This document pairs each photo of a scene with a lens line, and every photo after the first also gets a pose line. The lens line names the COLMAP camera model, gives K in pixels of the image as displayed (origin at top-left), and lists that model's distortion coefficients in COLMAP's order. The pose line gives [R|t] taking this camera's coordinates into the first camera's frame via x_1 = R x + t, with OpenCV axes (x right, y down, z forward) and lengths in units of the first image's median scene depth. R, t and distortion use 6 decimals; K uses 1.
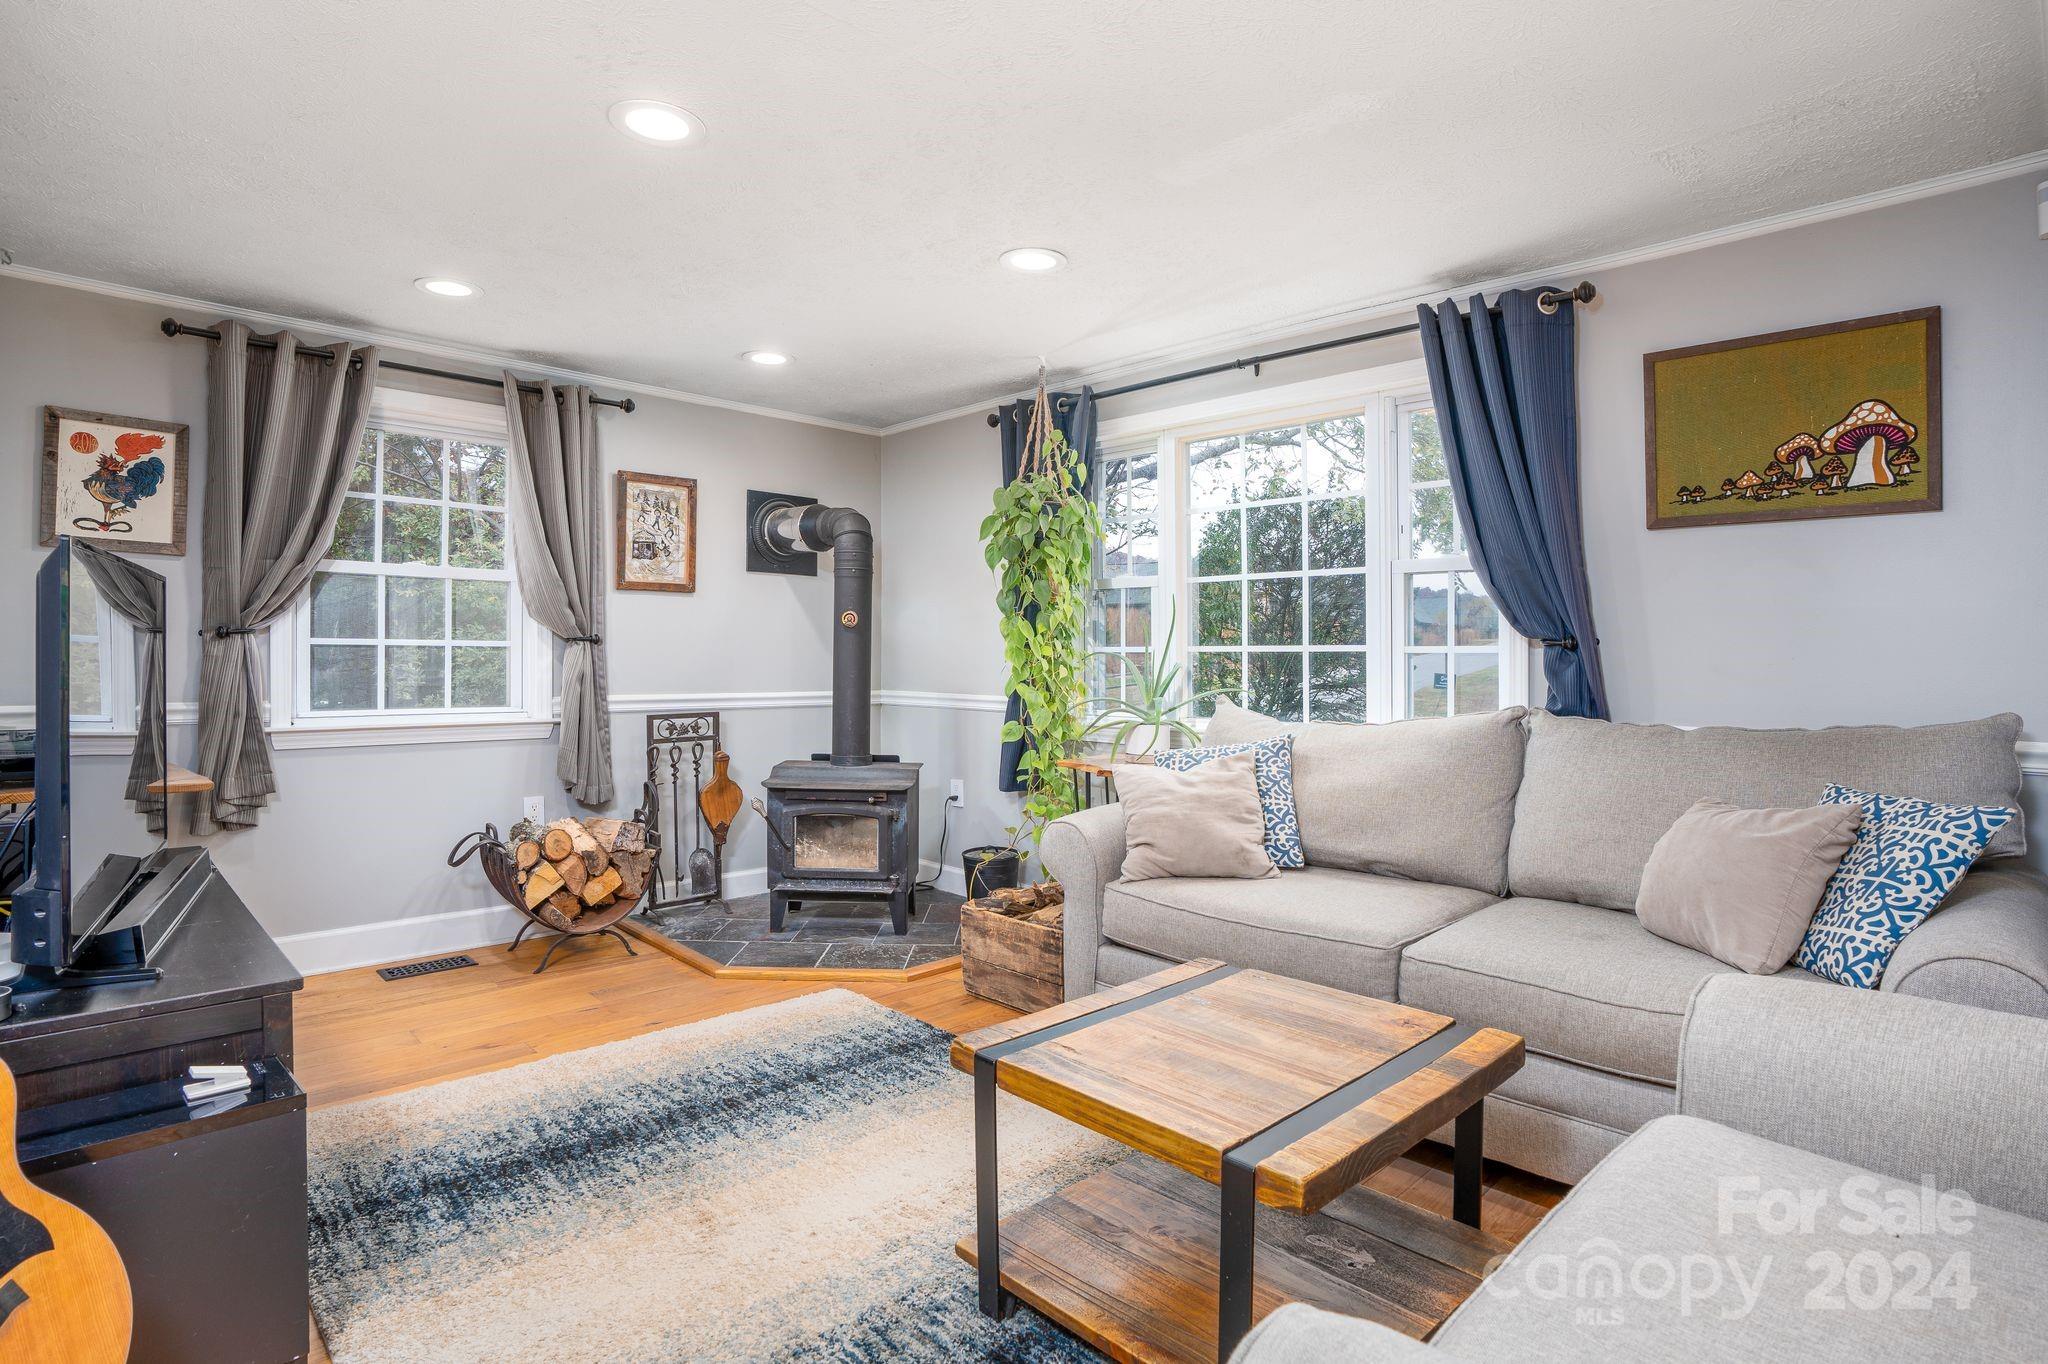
lens RADIAL K [[1028.9, 0, 1020.3], [0, 1028.9, 659.1], [0, 0, 1]] dist [-0.052131, 0.028421]
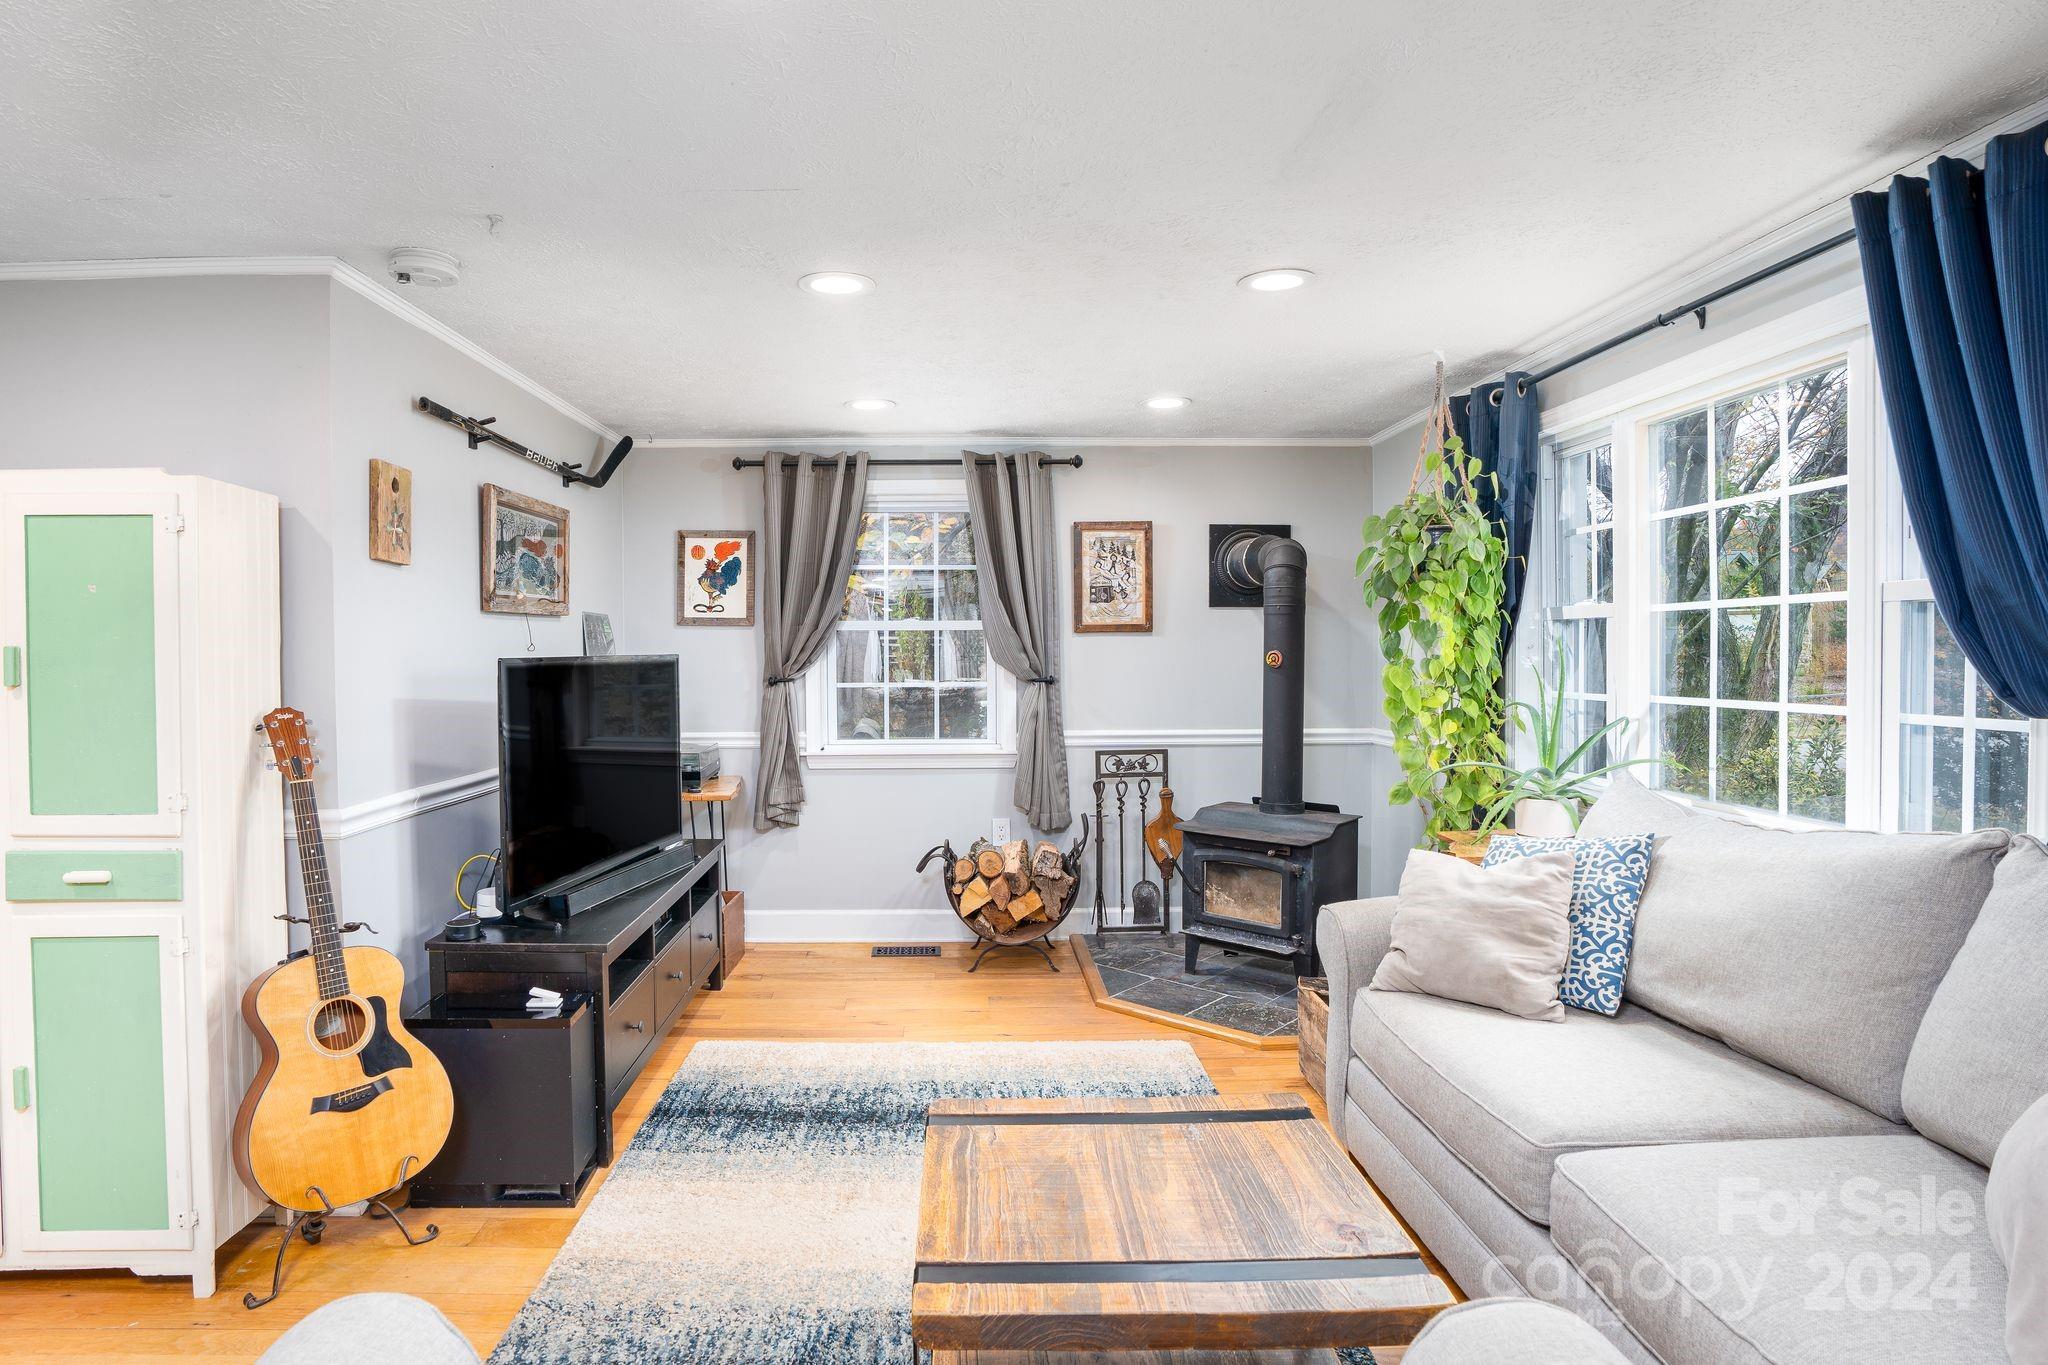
lens RADIAL K [[1108.3, 0, 1020.6], [0, 1108.3, 692.5], [0, 0, 1]] dist [-0.065292, 0.038323]
pose [[0.739829, 0.016062, -0.672603, 0.410816], [0.009016, 0.999389, 0.033784, -0.053014], [0.672735, -0.031058, 0.739232, 0.110389]]
